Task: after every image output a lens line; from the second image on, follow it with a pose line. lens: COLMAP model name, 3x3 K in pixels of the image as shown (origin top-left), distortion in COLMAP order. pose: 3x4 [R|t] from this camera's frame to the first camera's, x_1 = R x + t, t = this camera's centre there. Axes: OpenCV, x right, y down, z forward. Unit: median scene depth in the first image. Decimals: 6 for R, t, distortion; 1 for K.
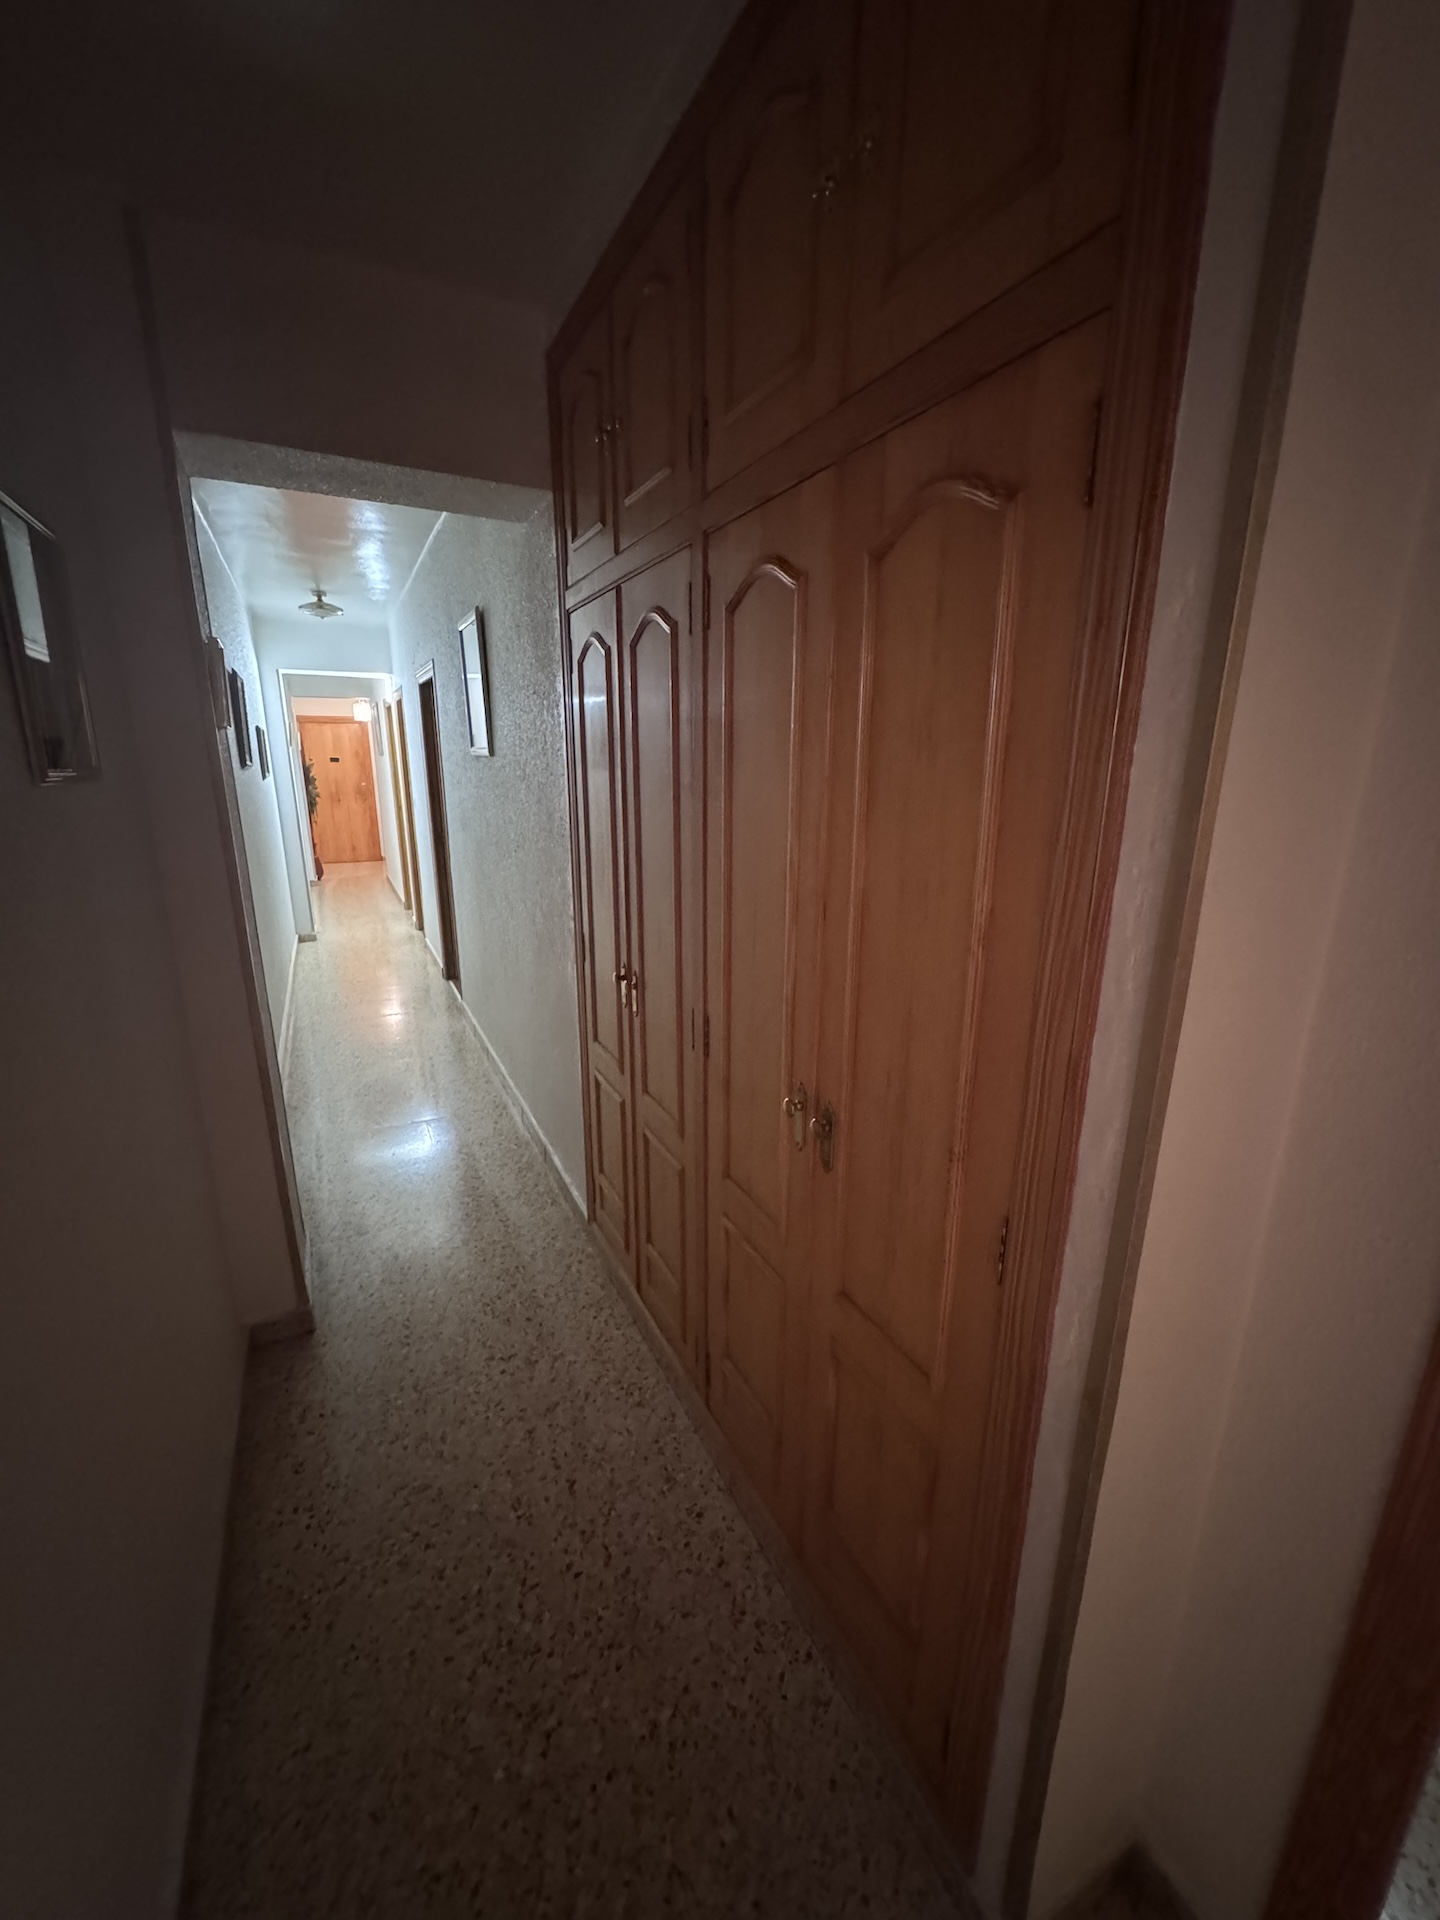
lens RADIAL K [[768.6, 0, 719.7], [0, 768.6, 960.6], [0, 0, 1]] dist [-0.003118, 0.000006]
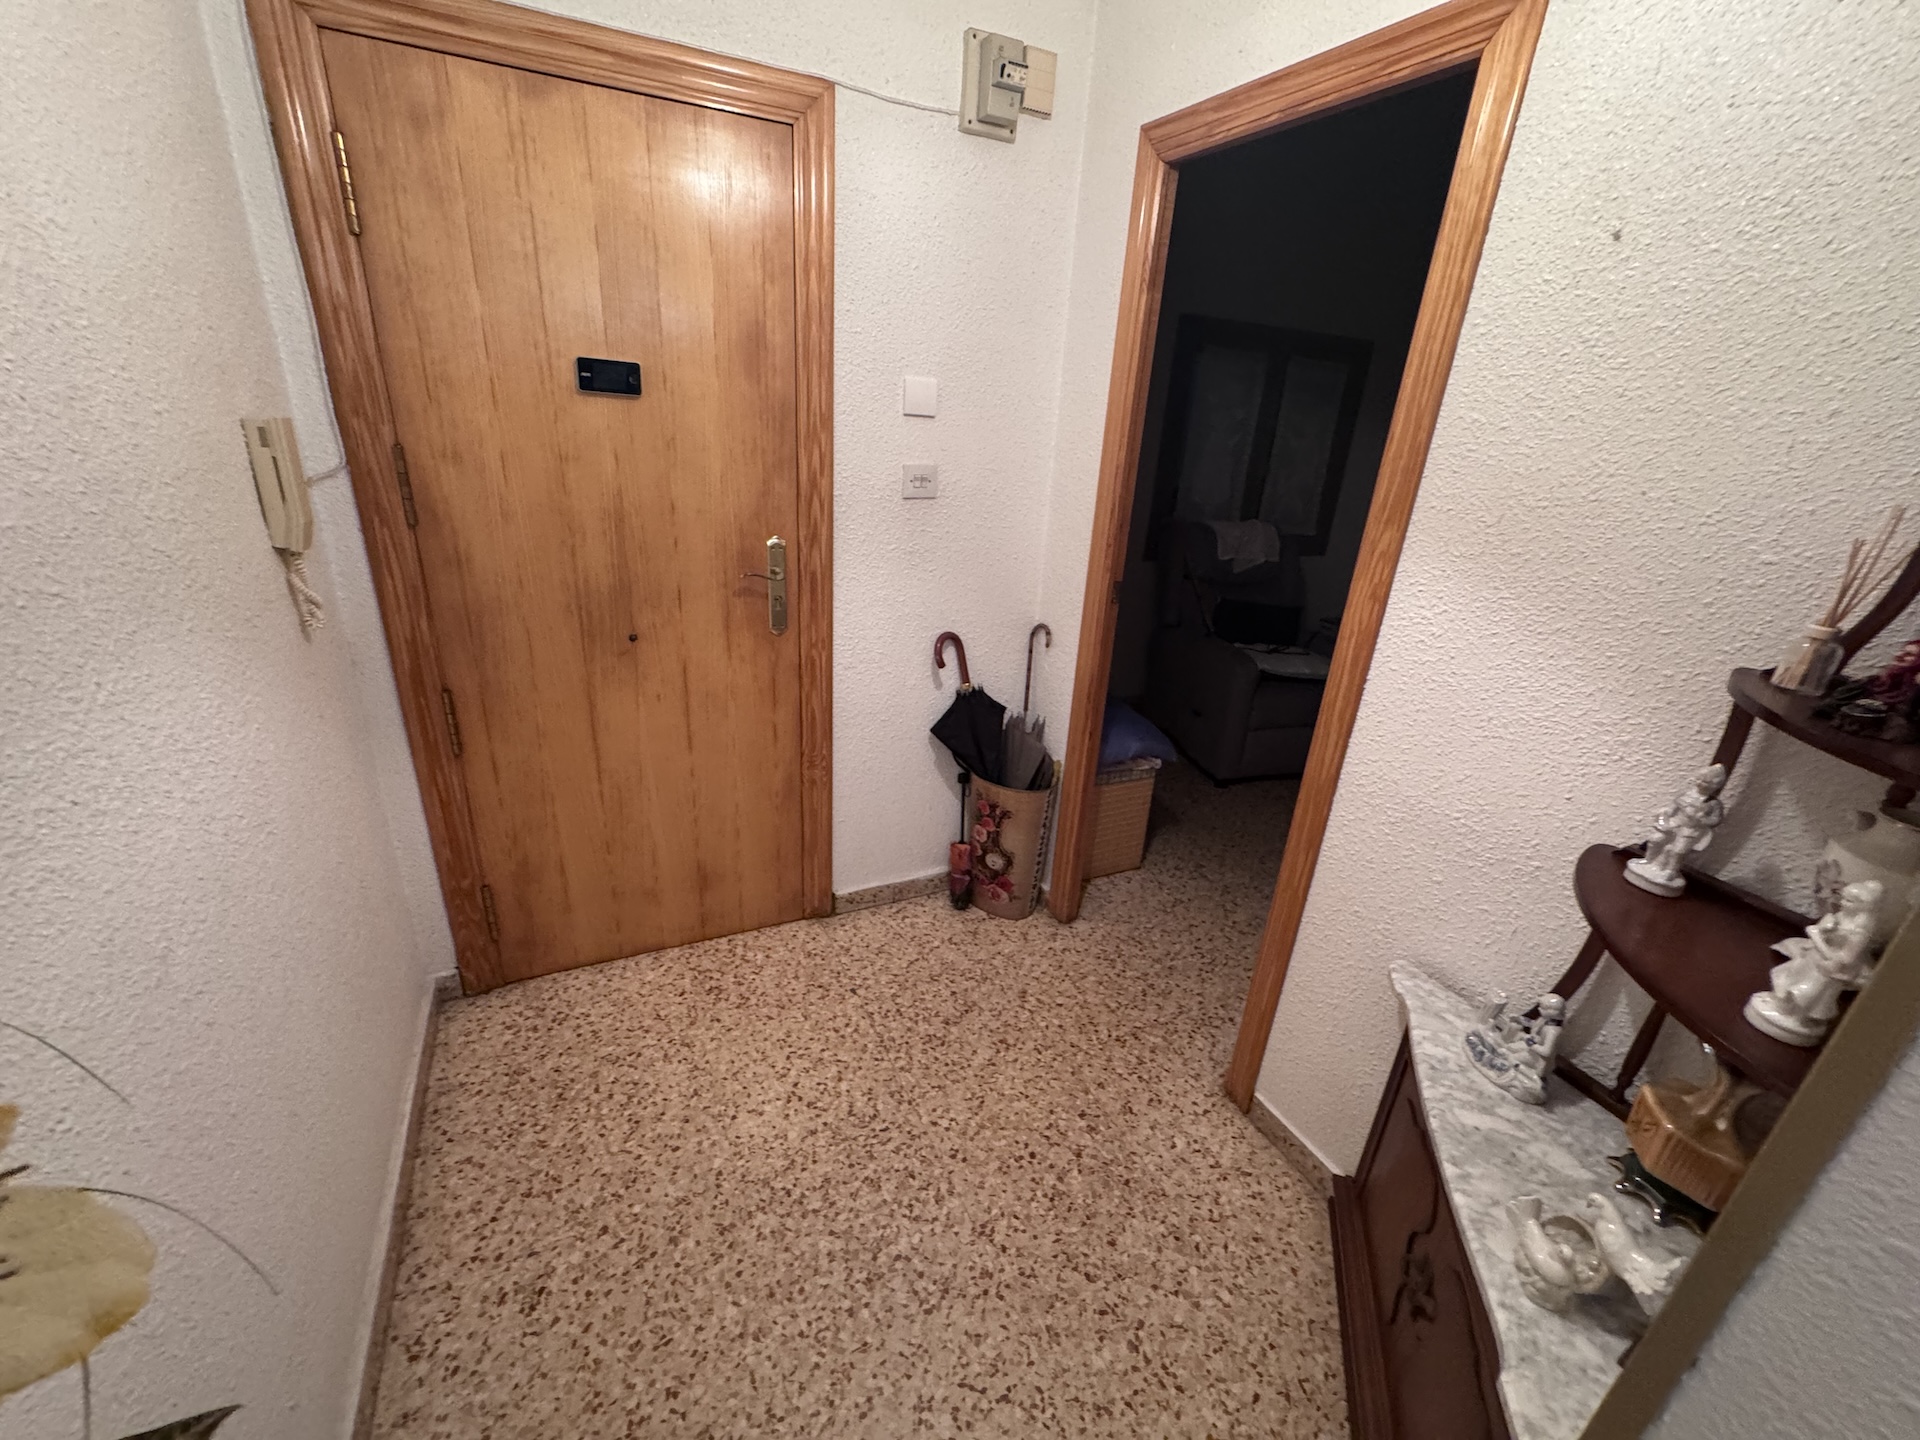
lens RADIAL K [[768.6, 0, 958.7], [0, 768.6, 716.6], [0, 0, 1]] dist [-0.003118, 0.000006]
pose [[0.998072, 0.062015, -0.002610, -0.424502], [-0.061251, 0.990849, 0.120277, -0.215869], [0.010045, -0.119885, 0.992737, 0.835401]]
